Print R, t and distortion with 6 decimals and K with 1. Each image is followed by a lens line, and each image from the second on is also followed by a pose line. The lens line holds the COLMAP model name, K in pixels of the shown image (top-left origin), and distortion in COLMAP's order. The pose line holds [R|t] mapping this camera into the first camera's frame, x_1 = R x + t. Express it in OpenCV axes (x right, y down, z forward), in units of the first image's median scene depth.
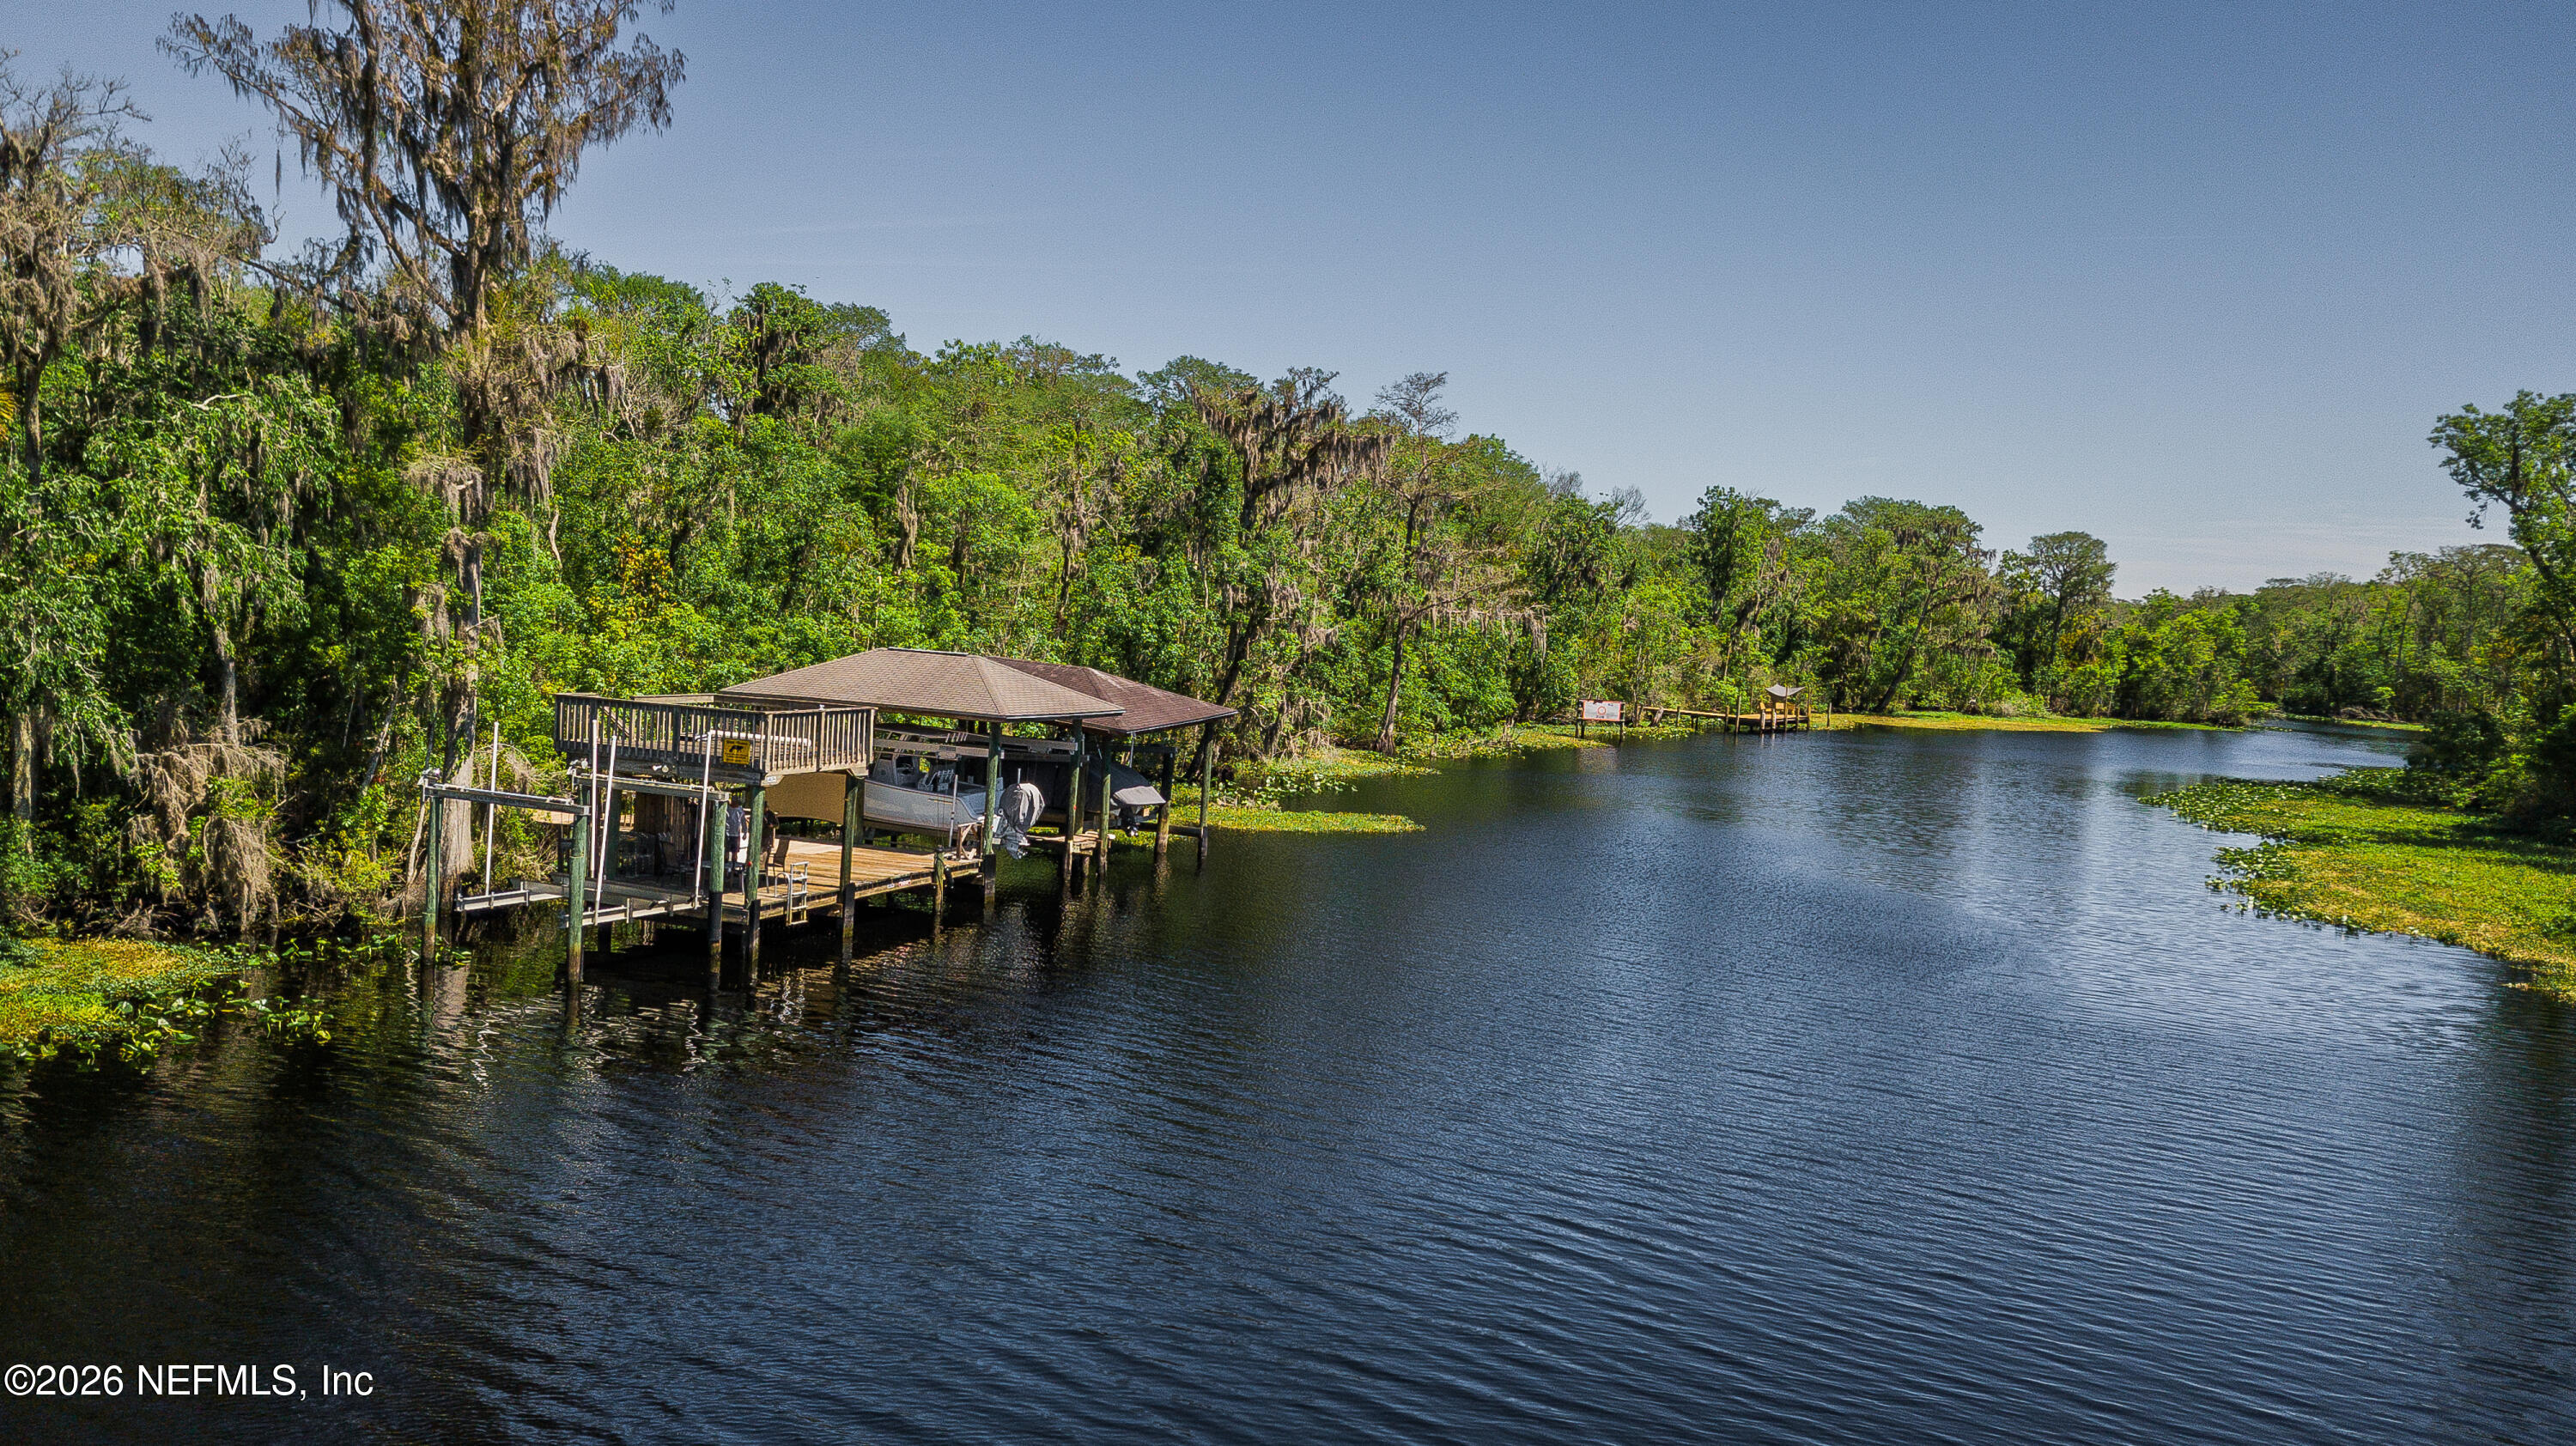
lens RADIAL K [[1956.4, 0, 1288.0], [0, 1956.4, 585.2], [0, 0, 1]] dist [0.255623, -0.476584]
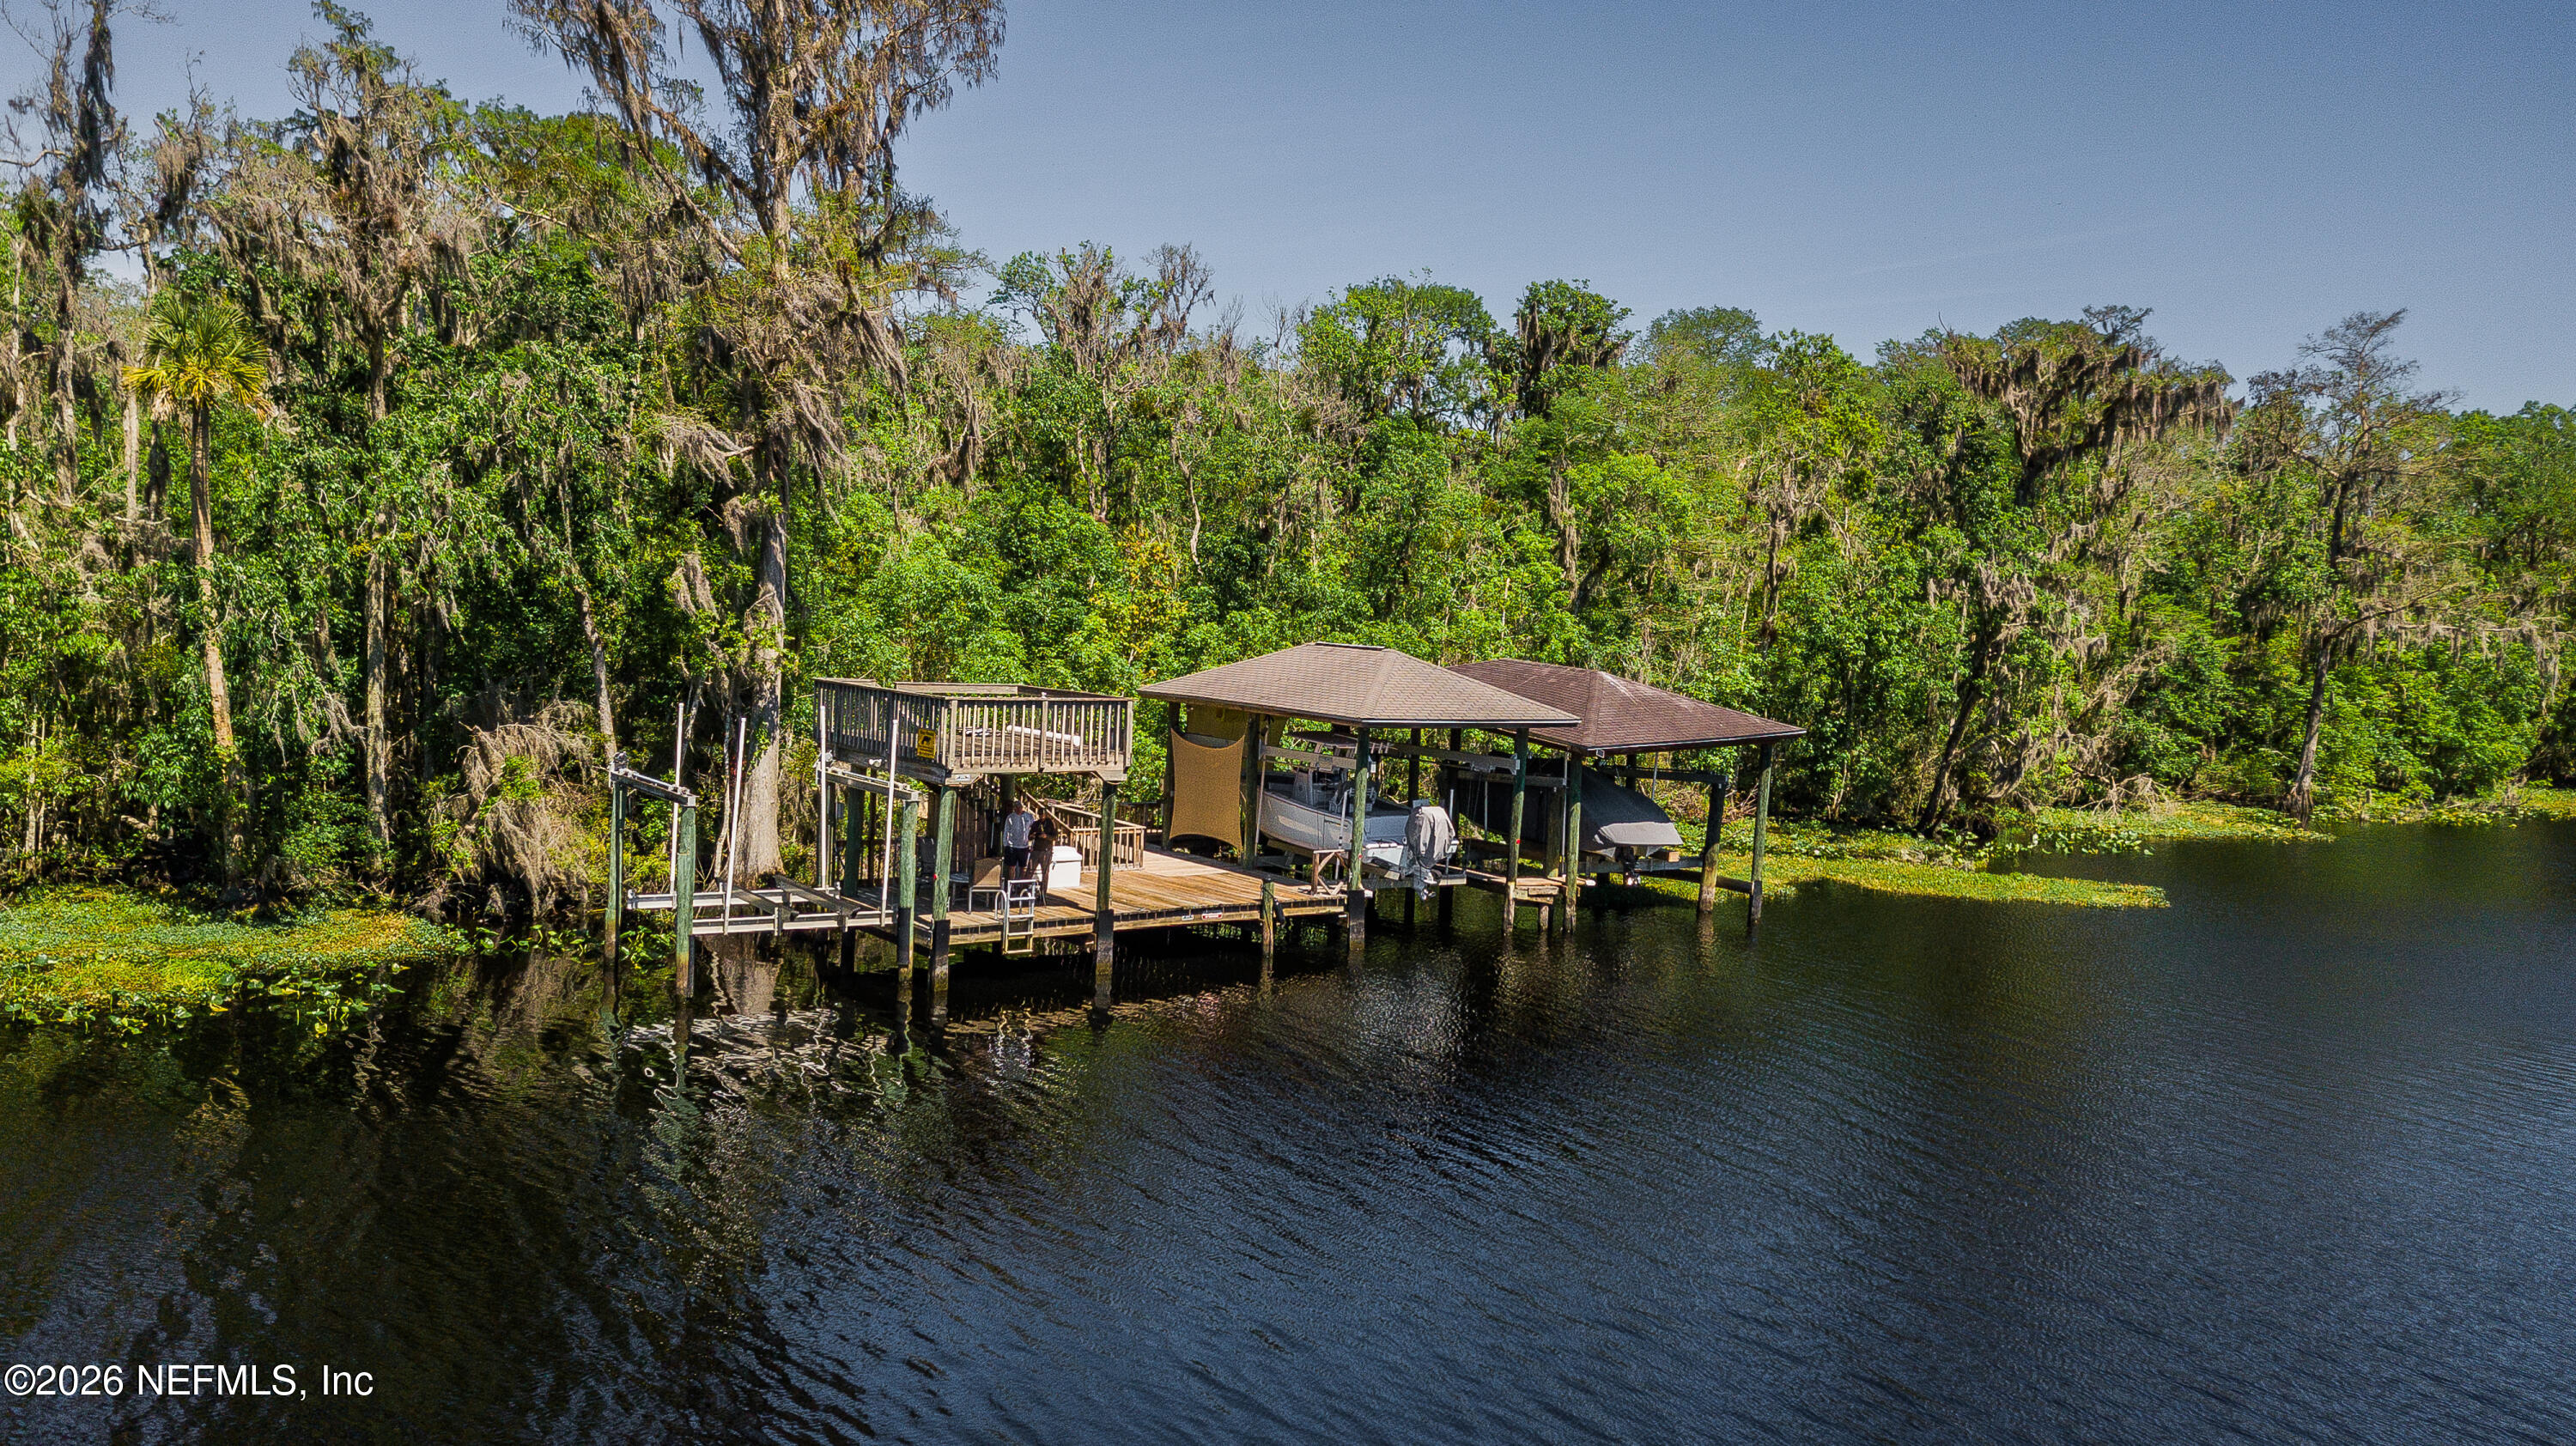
lens RADIAL K [[1956.4, 0, 1288.0], [0, 1956.4, 585.2], [0, 0, 1]] dist [0.255623, -0.476584]
pose [[0.864852, -0.014379, -0.501822, 0.221914], [0.003884, 0.999751, -0.021952, 0.027498], [0.502013, 0.017037, 0.864692, 0.271990]]
